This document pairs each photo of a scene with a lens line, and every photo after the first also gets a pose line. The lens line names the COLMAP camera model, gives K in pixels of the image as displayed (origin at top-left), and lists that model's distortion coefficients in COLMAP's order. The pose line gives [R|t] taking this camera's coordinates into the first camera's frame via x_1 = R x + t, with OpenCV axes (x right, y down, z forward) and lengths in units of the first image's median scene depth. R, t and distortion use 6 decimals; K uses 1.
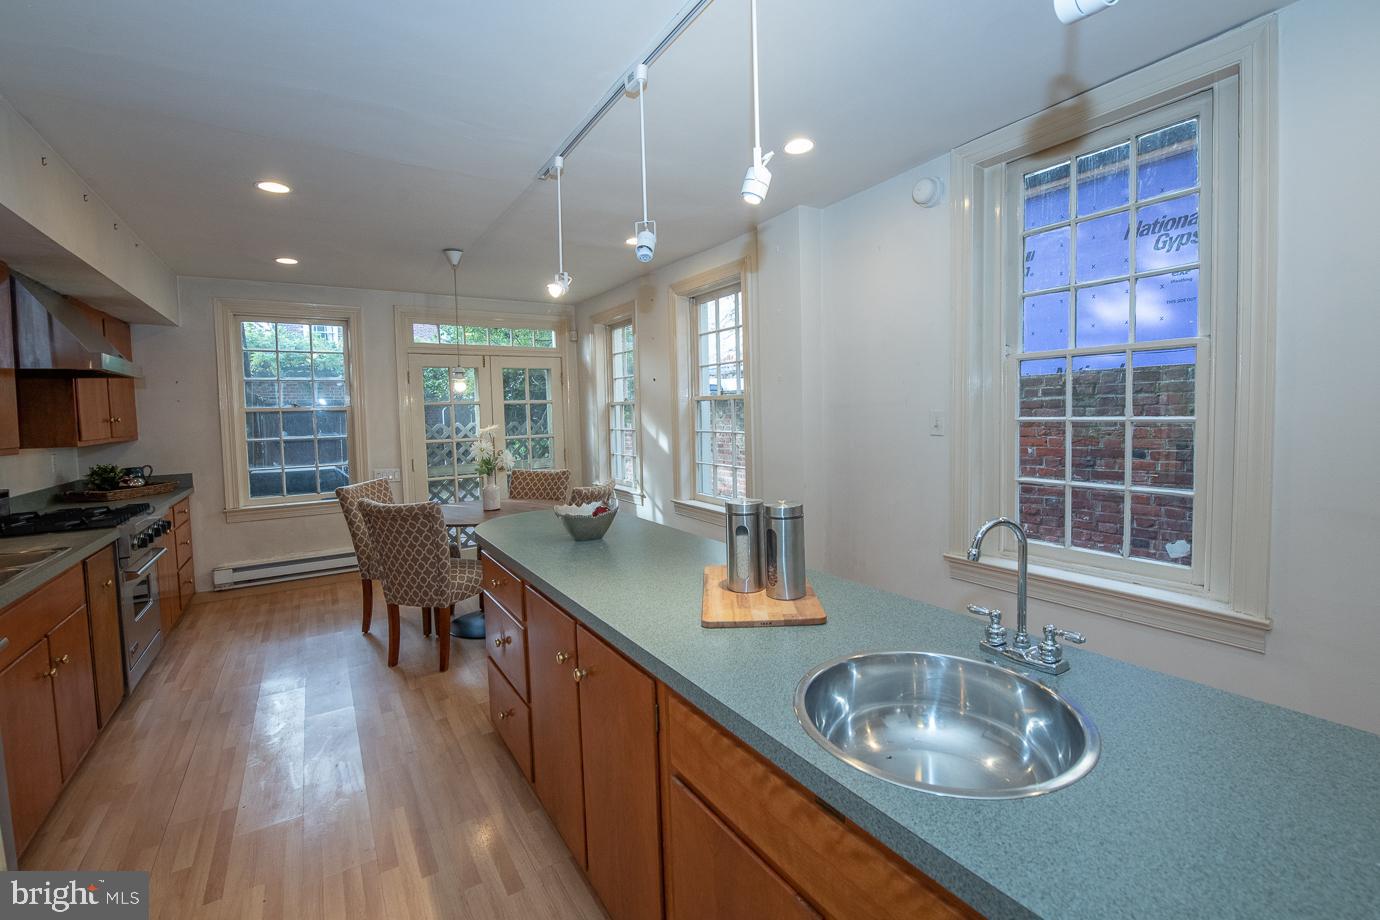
lens RADIAL K [[550.6, 0, 695.2], [0, 550.6, 450.9], [0, 0, 1]] dist [-0.018075, -0.000345]
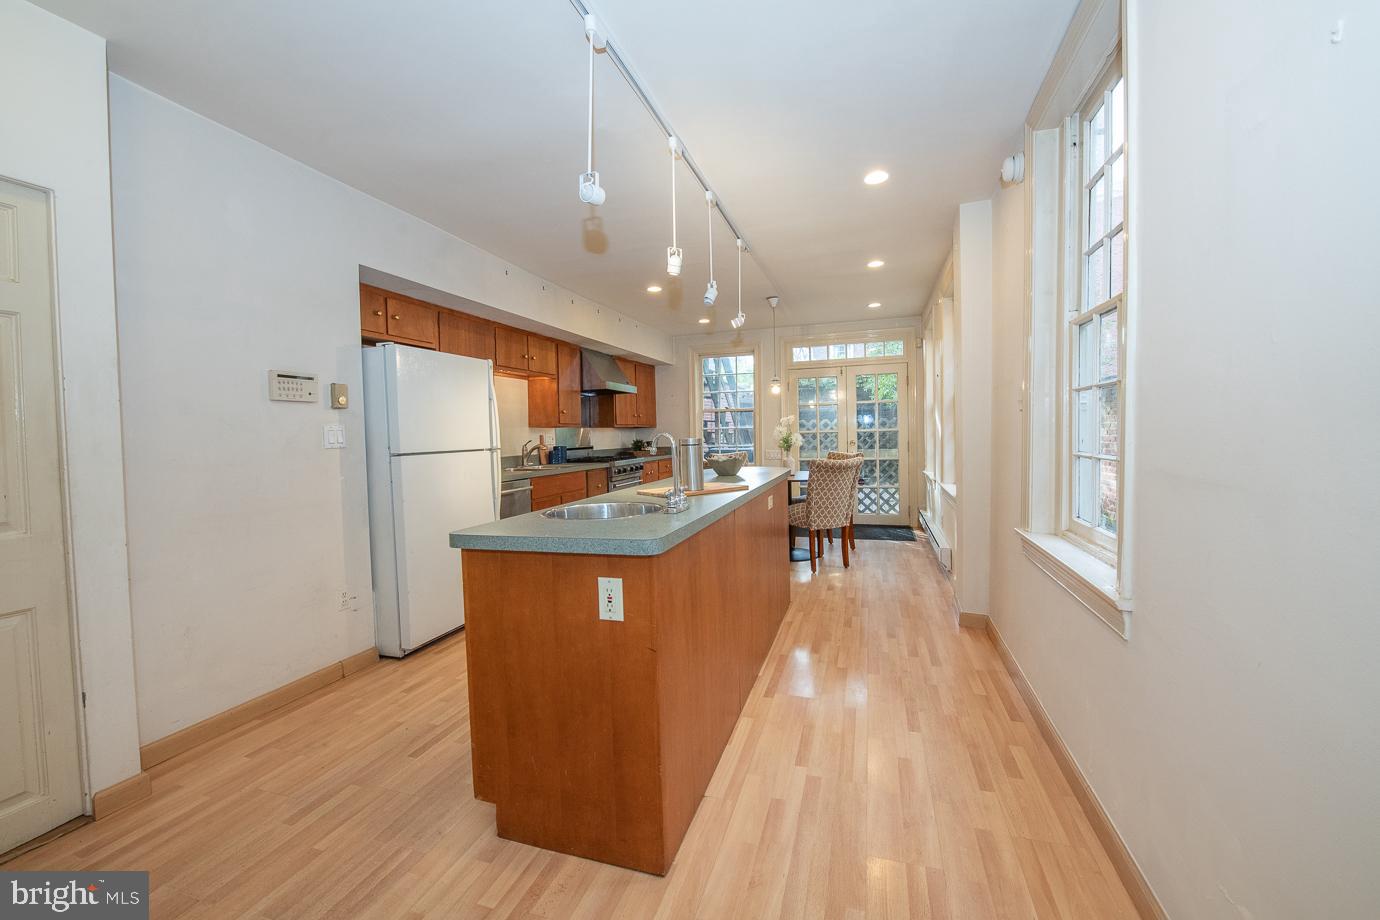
lens RADIAL K [[550.6, 0, 695.2], [0, 550.6, 450.9], [0, 0, 1]] dist [-0.018075, -0.000345]
pose [[0.591324, 0.031333, -0.805825, 0.594778], [-0.050848, 0.998705, 0.001519, 0.049931], [0.804829, 0.040076, 0.592151, -0.027337]]
